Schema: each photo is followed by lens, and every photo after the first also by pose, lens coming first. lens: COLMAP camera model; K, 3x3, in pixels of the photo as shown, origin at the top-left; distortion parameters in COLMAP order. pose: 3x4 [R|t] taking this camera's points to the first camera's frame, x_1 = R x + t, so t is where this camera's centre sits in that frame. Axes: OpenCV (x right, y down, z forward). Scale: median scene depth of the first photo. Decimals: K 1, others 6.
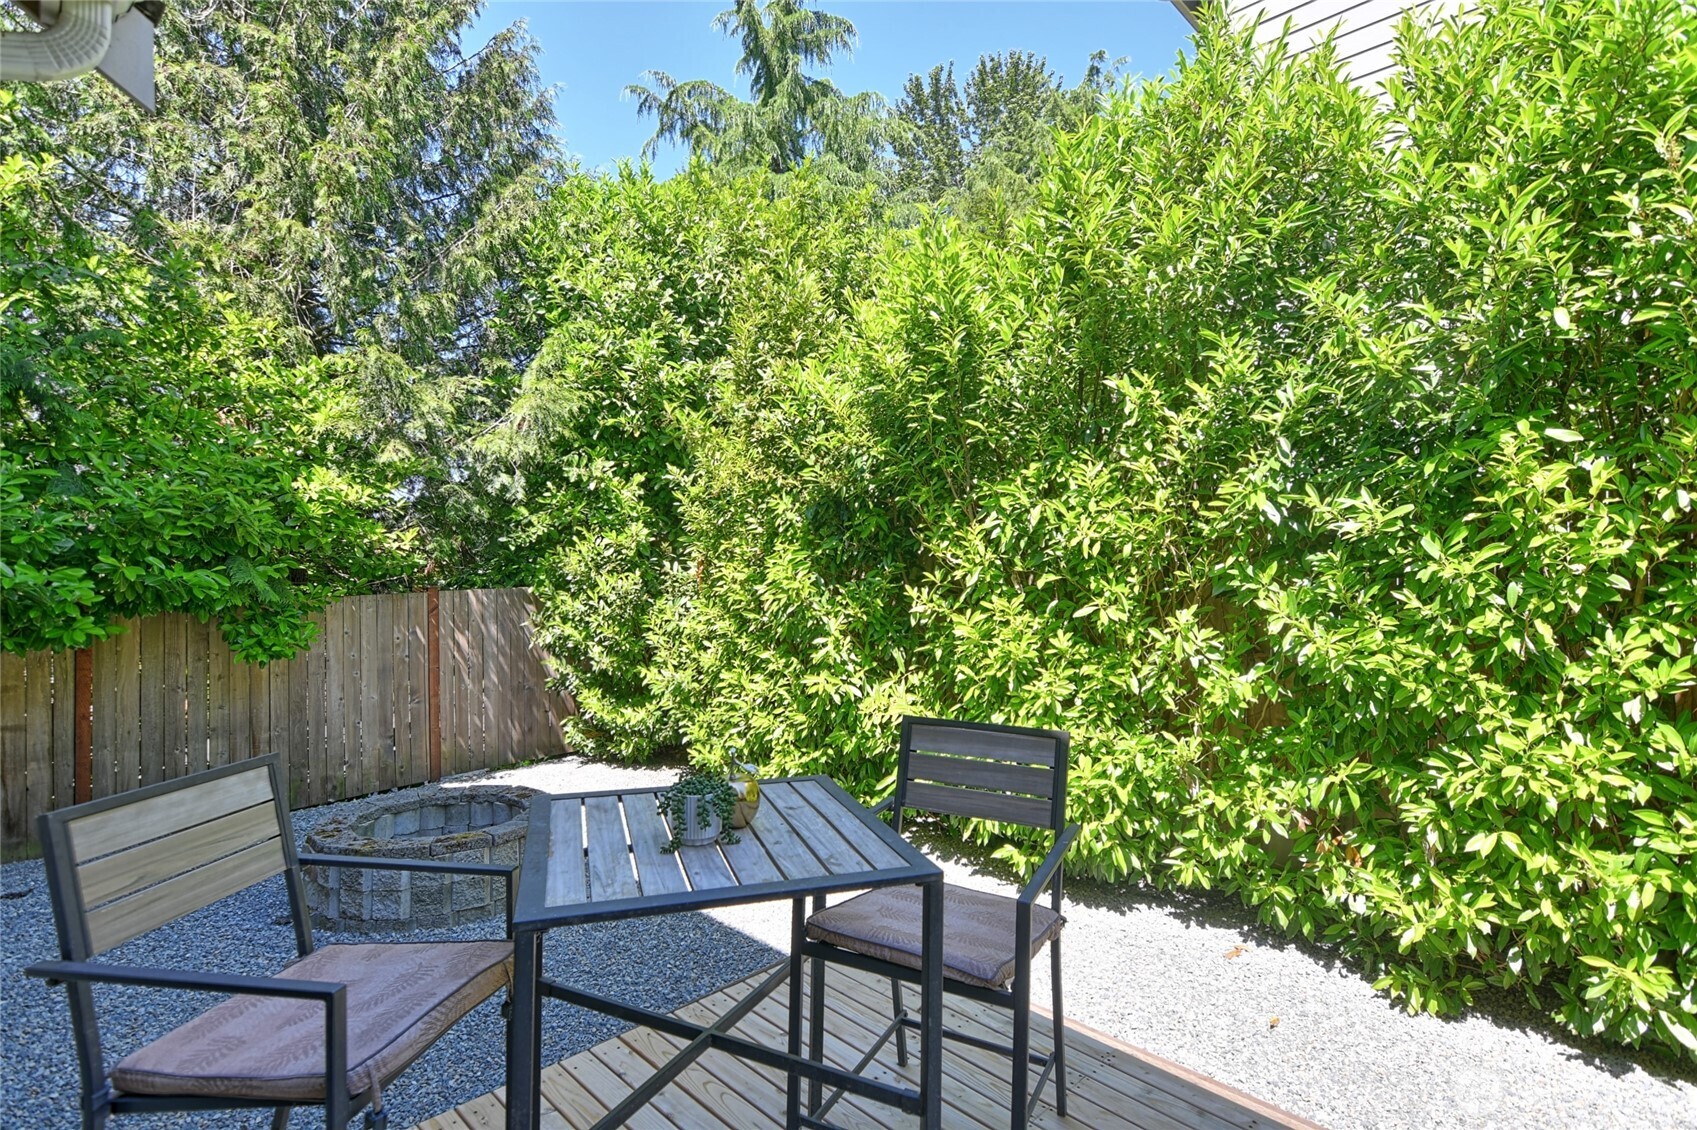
lens RADIAL K [[826.5, 0, 849.0], [0, 826.5, 558.1], [0, 0, 1]] dist [0.000227, 0.000429]
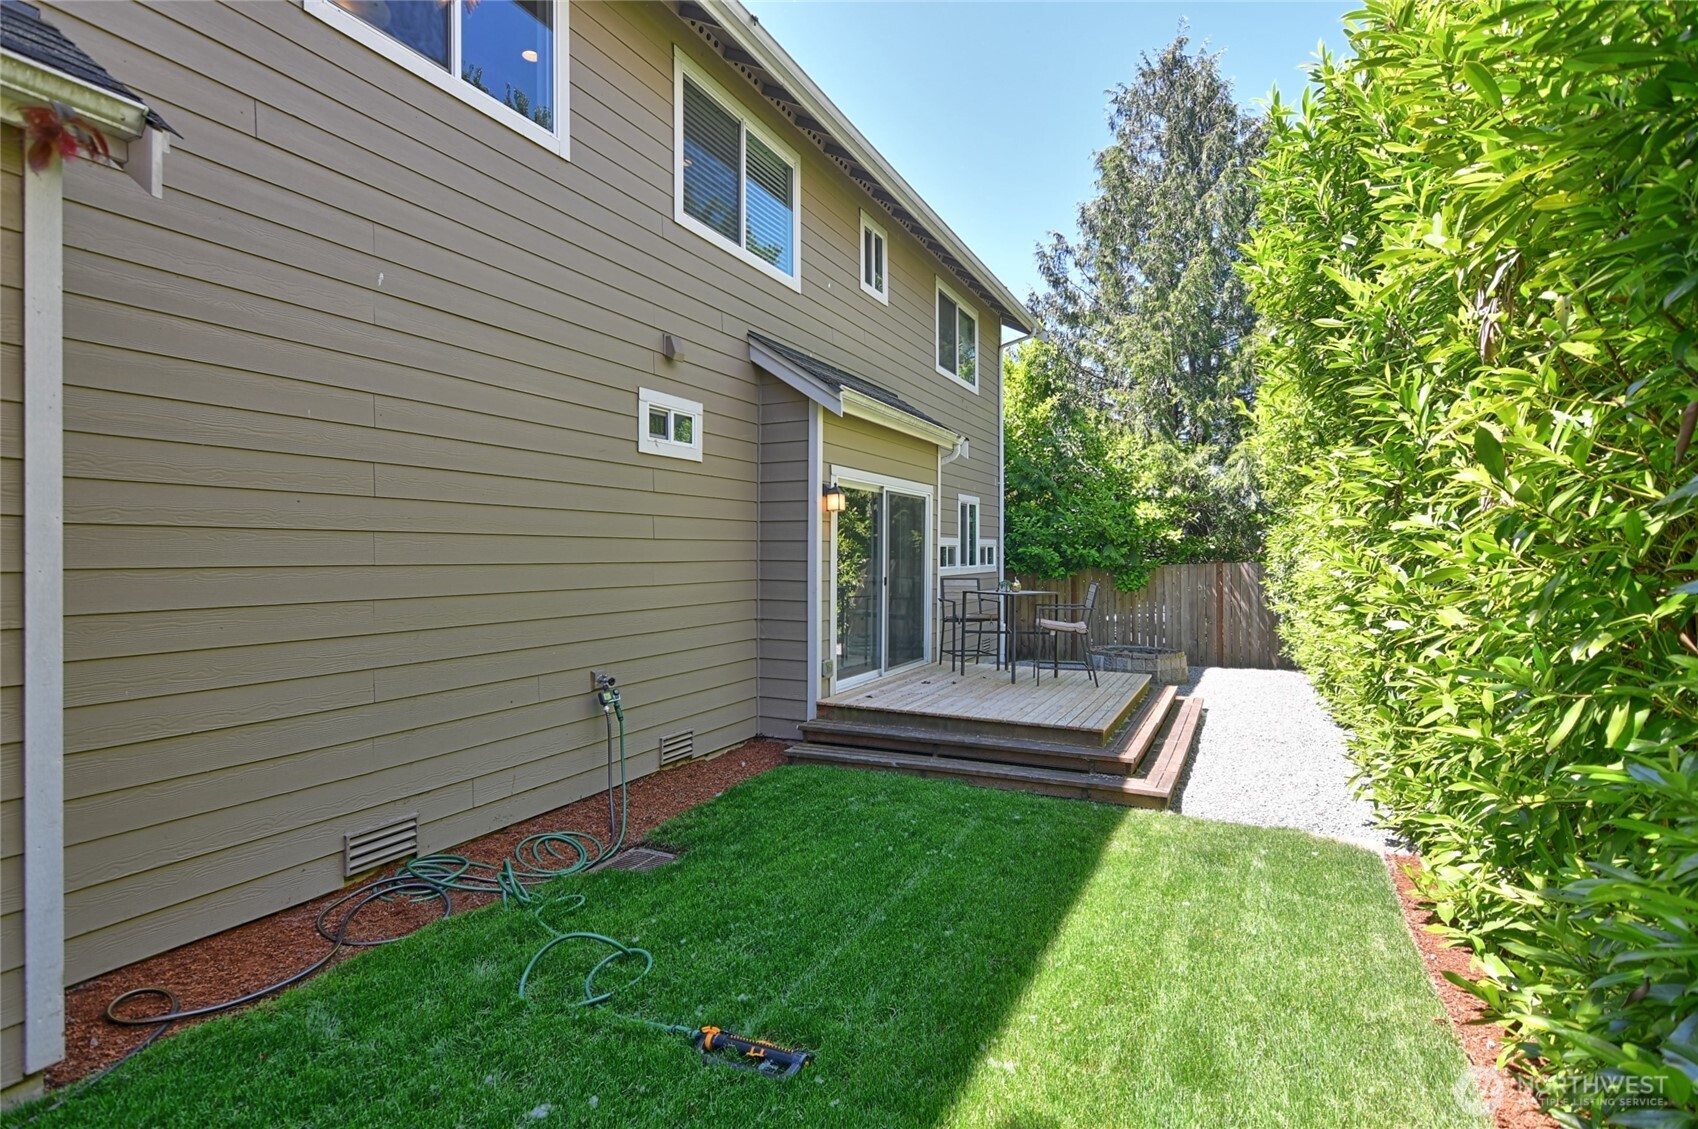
lens RADIAL K [[827.0, 0, 851.0], [0, 827.0, 558.7], [0, 0, 1]] dist [0.000227, 0.000429]
pose [[0.328317, -0.001658, -0.944566, 1.101188], [0.005326, 0.999986, 0.000096, 0.031200], [0.944553, -0.005063, 0.328321, -0.406590]]
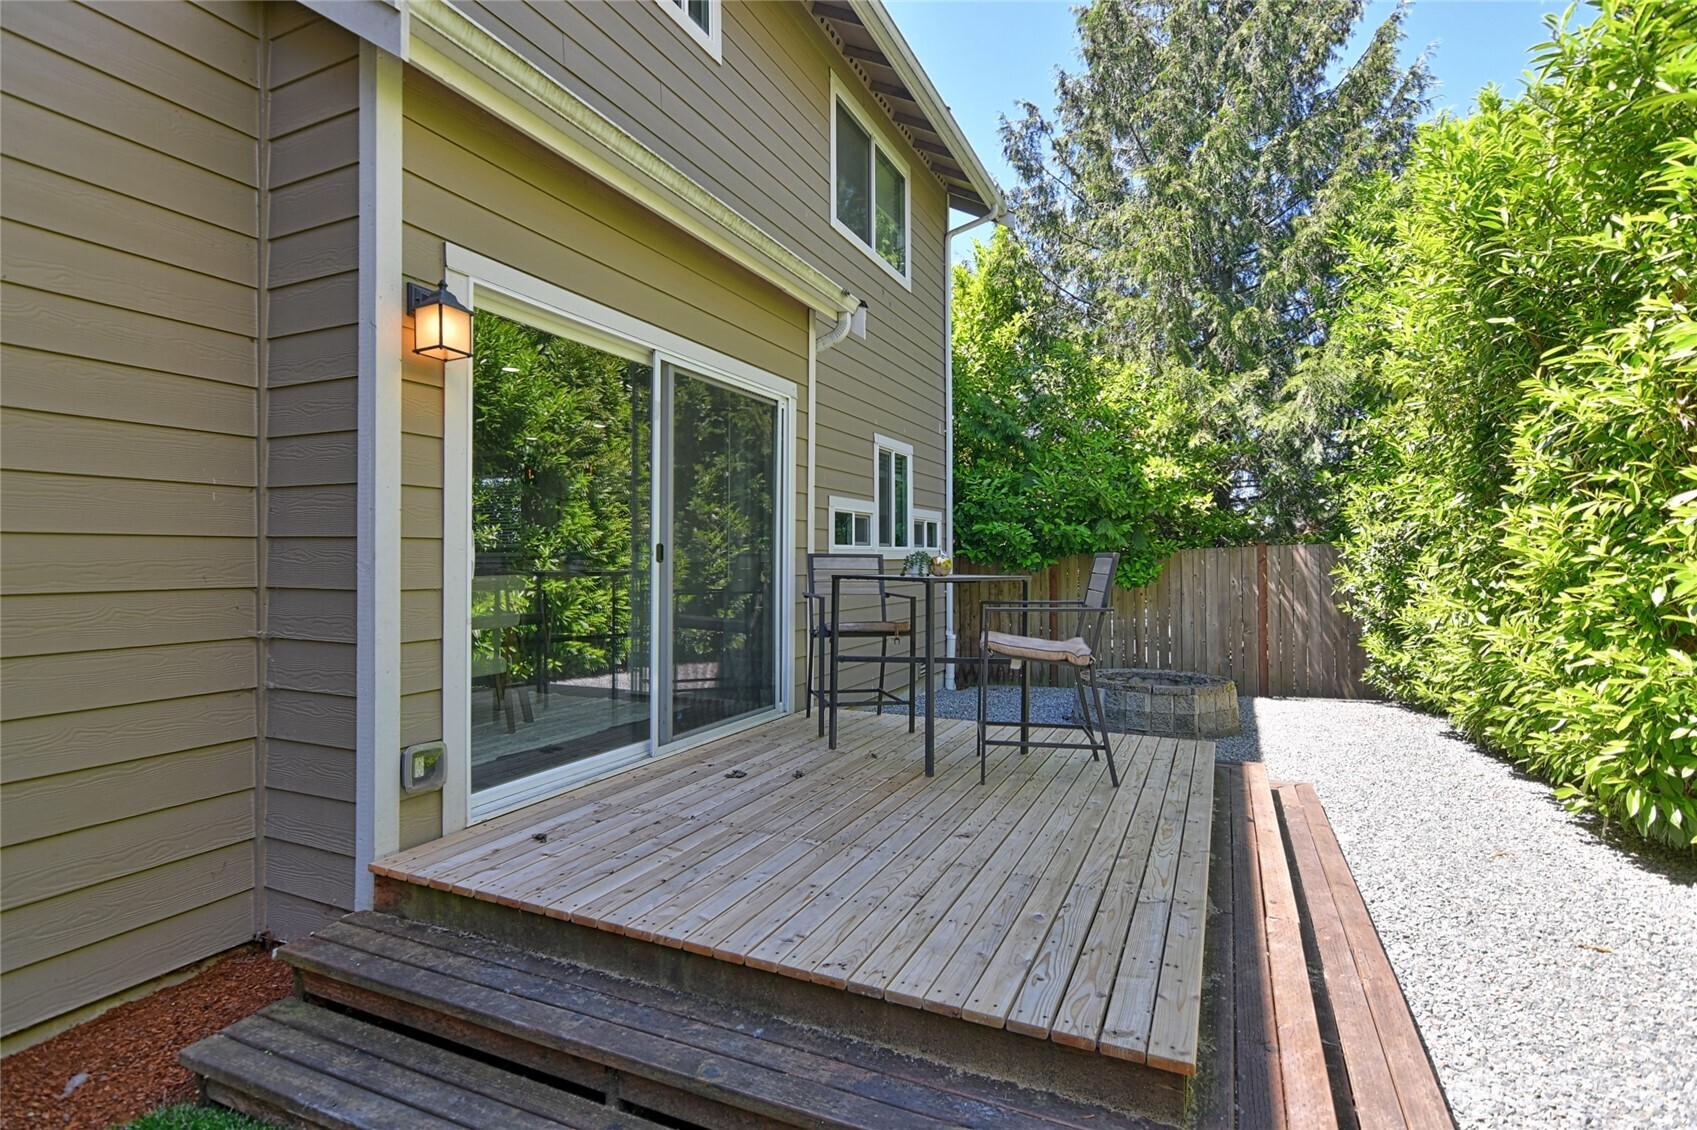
lens RADIAL K [[826.5, 0, 847.5], [0, 826.5, 561.8], [0, 0, 1]] dist [0.000227, 0.000429]
pose [[0.351563, -0.005421, -0.936149, 0.522319], [0.007206, 0.999969, -0.003084, 0.075026], [0.936137, -0.005662, 0.351591, -0.022847]]
